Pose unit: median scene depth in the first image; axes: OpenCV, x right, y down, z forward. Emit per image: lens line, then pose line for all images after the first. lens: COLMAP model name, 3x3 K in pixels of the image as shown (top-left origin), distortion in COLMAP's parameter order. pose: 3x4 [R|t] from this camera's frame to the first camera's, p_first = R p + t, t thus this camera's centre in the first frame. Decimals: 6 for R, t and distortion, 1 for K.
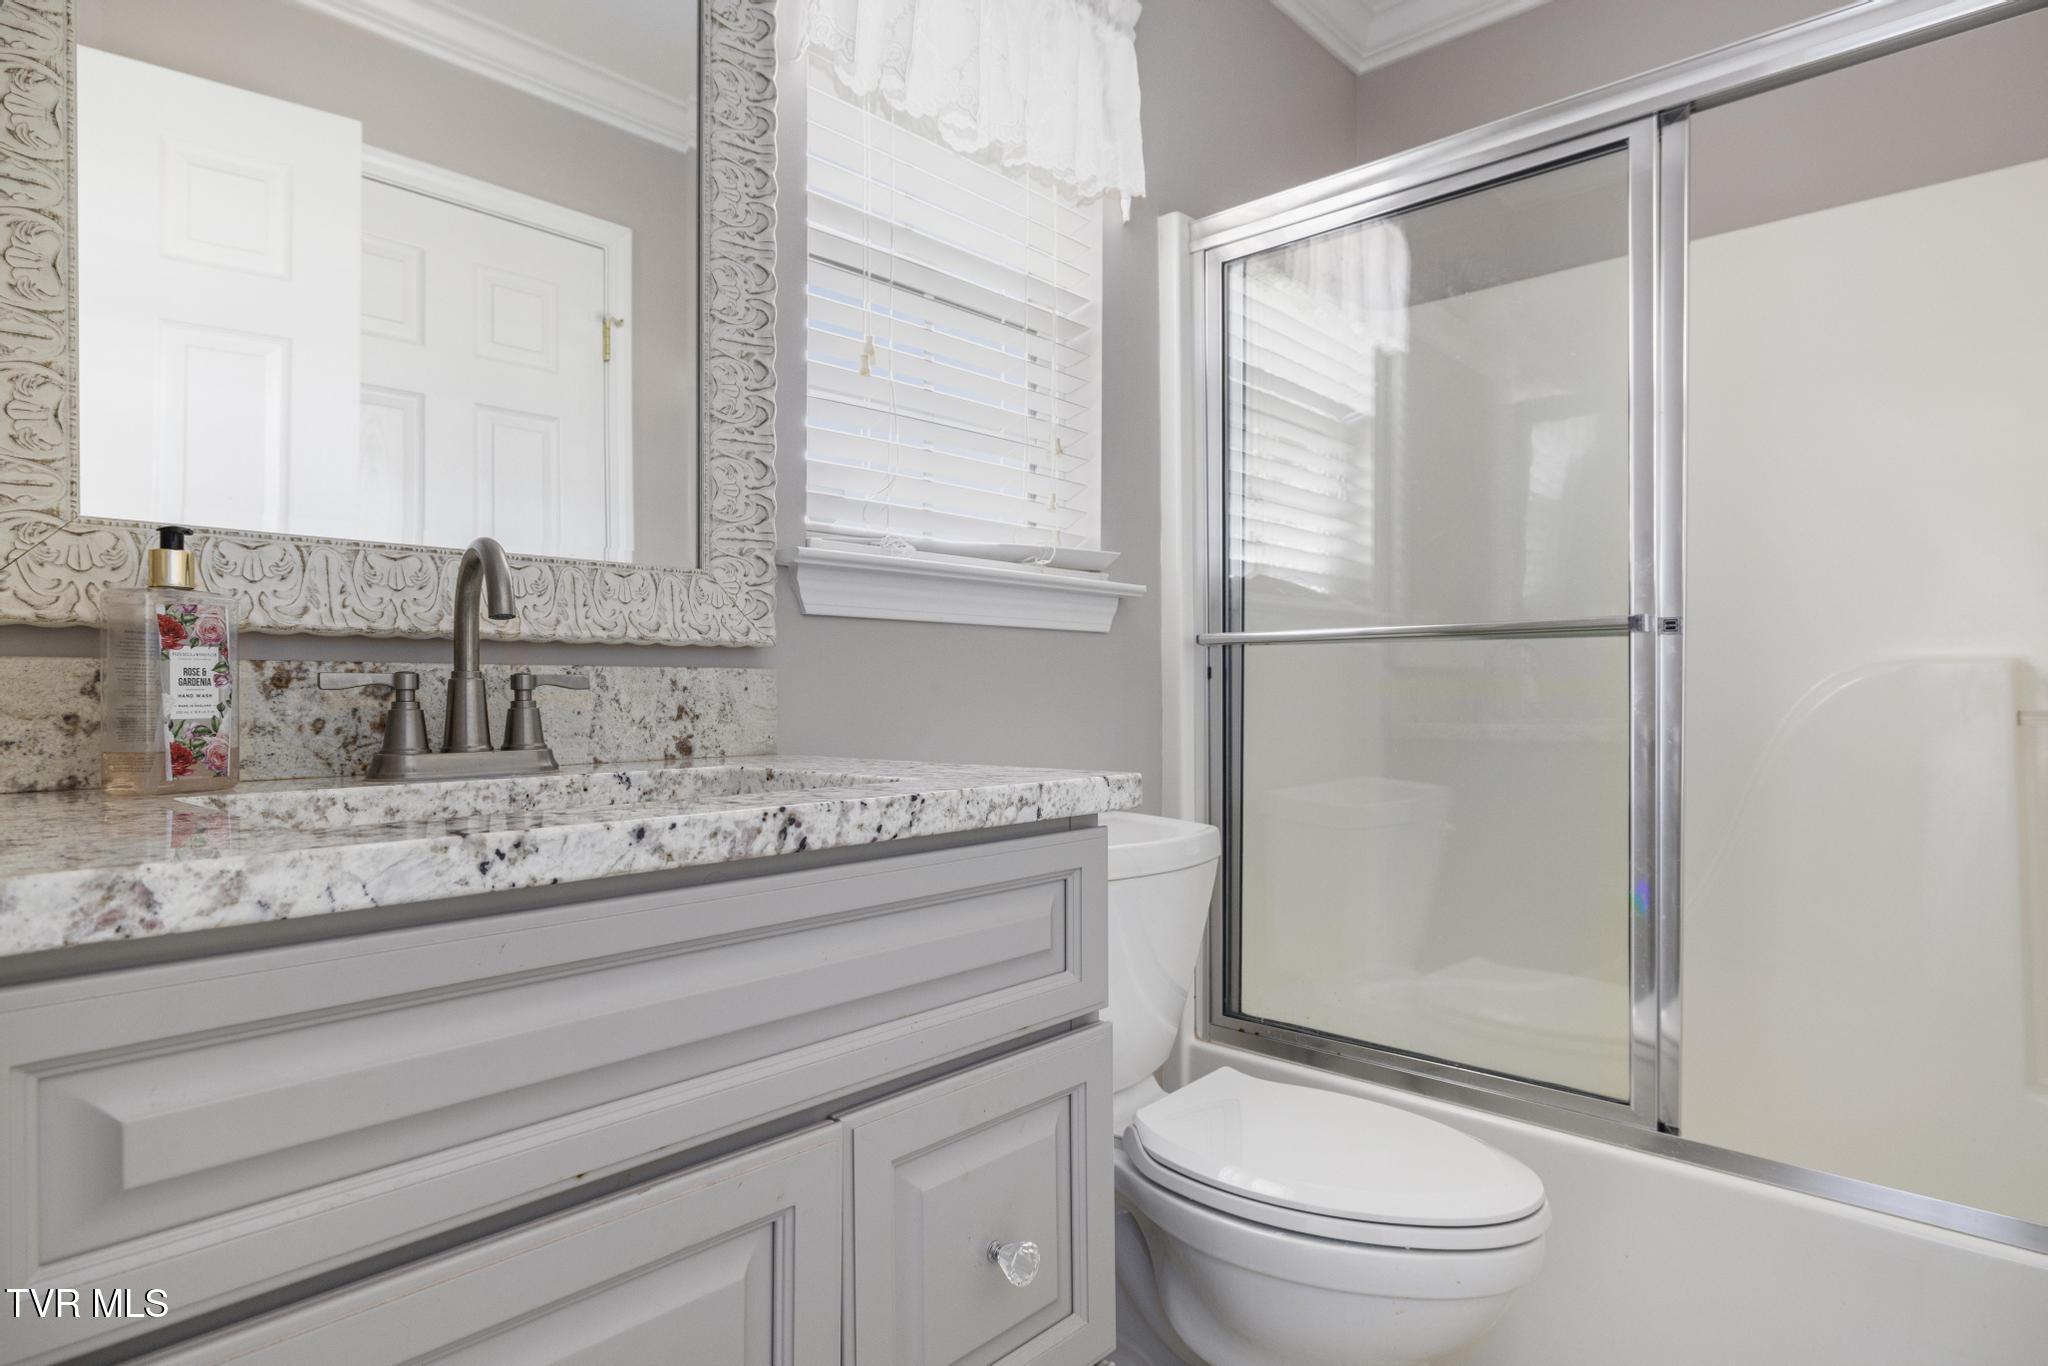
lens RADIAL K [[1130.5, 0, 1023.5], [0, 1130.5, 688.9], [0, 0, 1]] dist [0.003376, 0.000595]
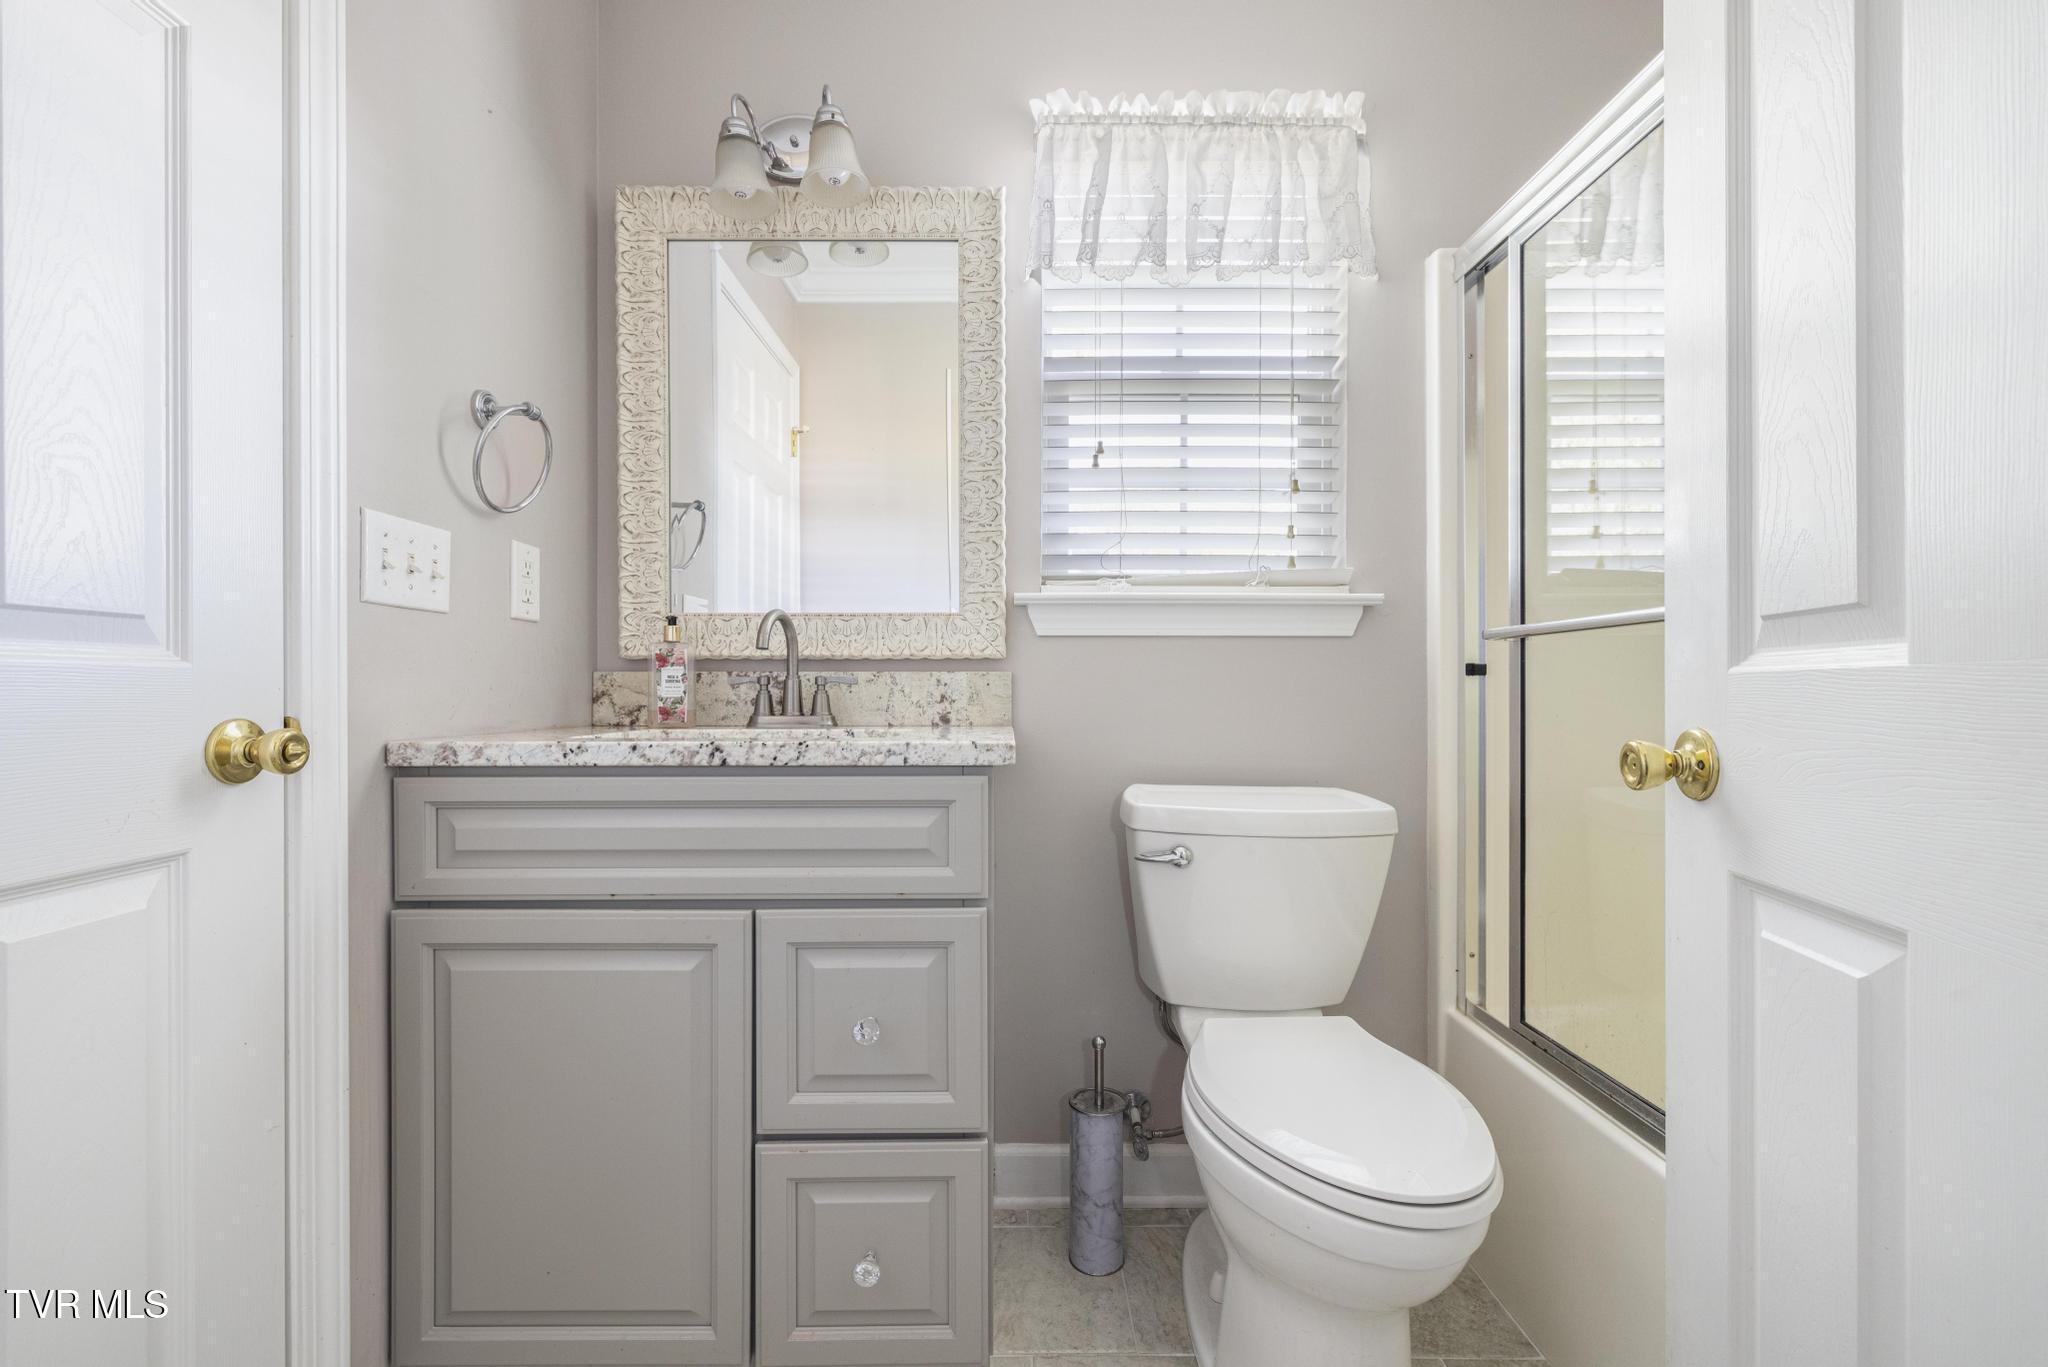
lens RADIAL K [[869.0, 0, 1024.4], [0, 869.0, 685.8], [0, 0, 1]] dist [0.009014, 0.000101]
pose [[0.679522, -0.001718, -0.733653, 1.076360], [-0.000024, 0.999997, -0.002364, 0.007528], [0.733655, 0.001624, 0.679520, 0.300803]]
